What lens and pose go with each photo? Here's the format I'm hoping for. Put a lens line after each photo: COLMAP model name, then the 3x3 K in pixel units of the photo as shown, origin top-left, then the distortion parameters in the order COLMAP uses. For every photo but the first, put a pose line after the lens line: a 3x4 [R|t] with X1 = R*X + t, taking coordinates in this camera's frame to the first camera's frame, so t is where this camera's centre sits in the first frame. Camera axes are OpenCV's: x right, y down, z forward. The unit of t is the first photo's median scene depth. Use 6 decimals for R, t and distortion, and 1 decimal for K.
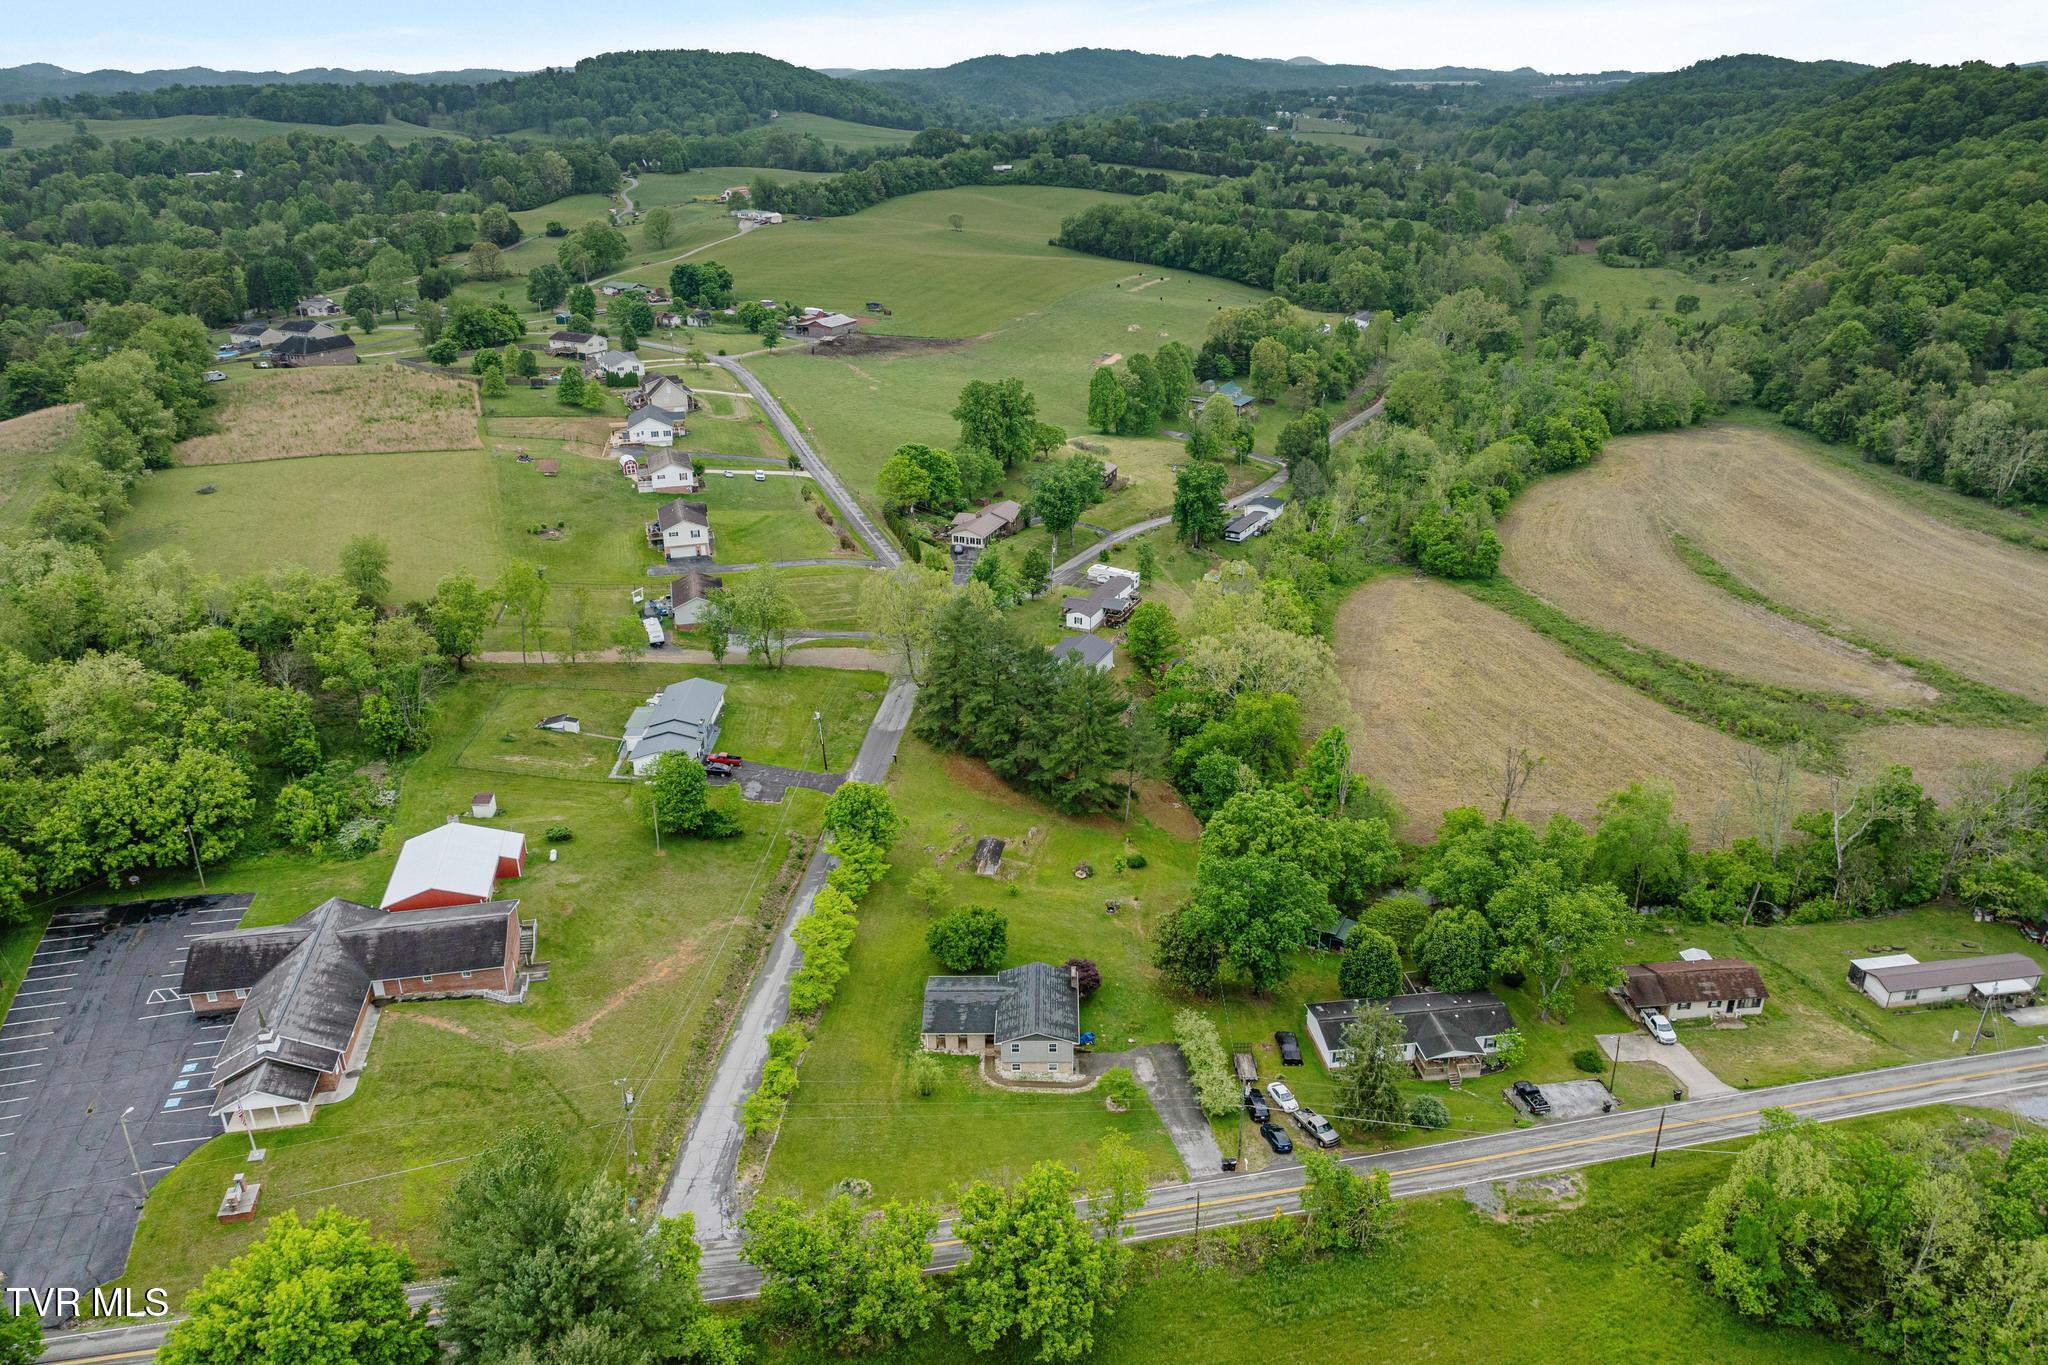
lens RADIAL K [[1527.2, 0, 967.8], [0, 1527.2, 677.7], [0, 0, 1]] dist [-0.048638, 0.012386]
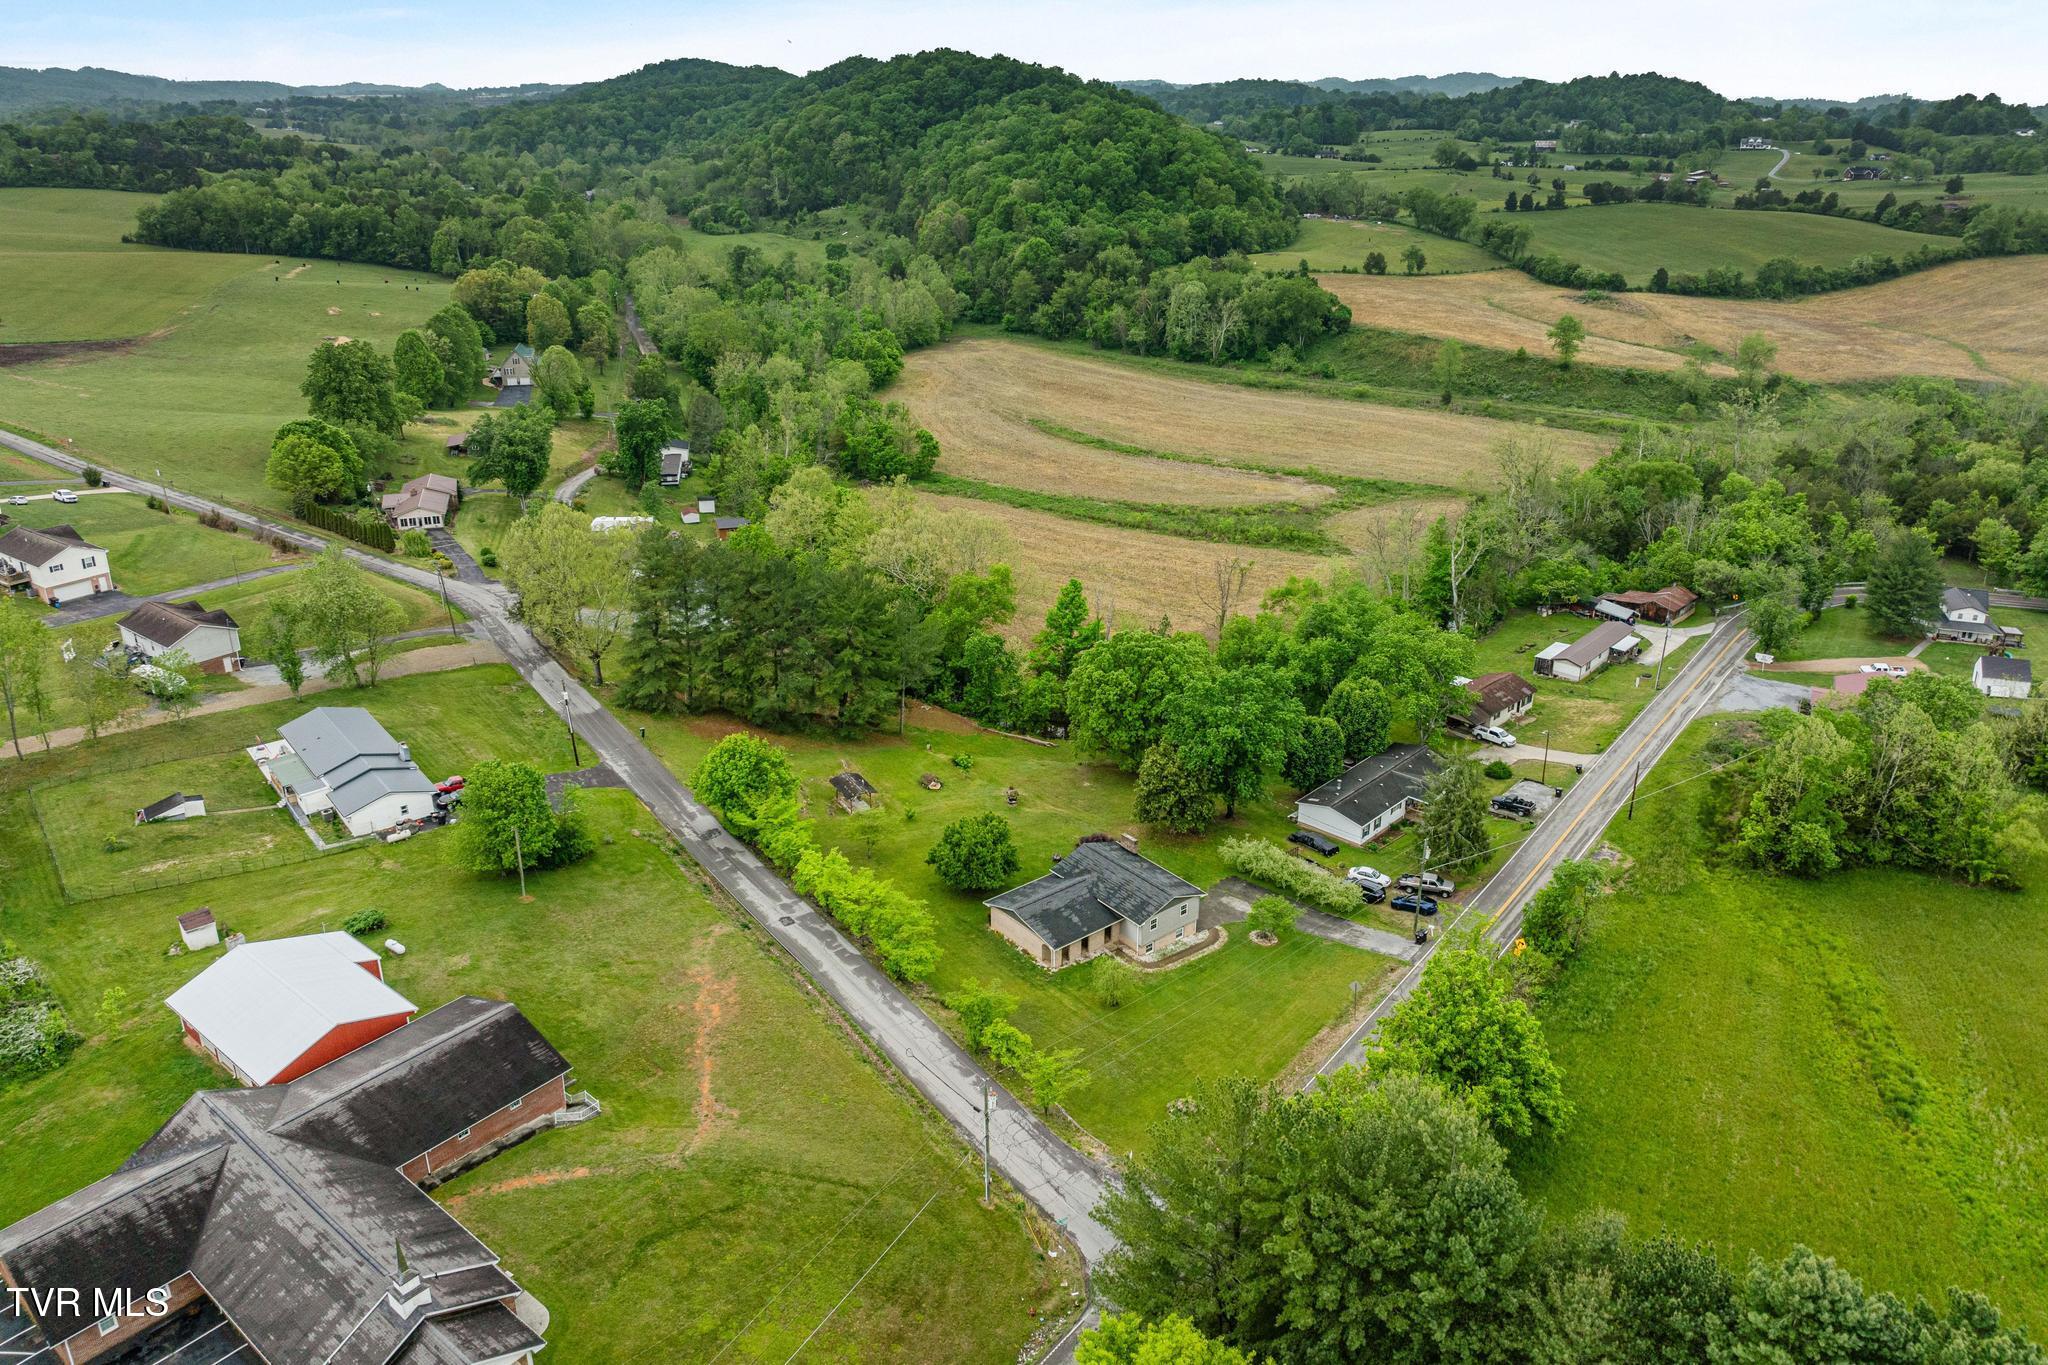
lens RADIAL K [[1527.2, 0, 967.8], [0, 1527.2, 677.7], [0, 0, 1]] dist [-0.048638, 0.012386]
pose [[0.741681, -0.218881, 0.634035, -0.294310], [0.238597, 0.969526, 0.055594, 0.014594], [-0.626882, 0.110046, 0.771304, 0.186061]]
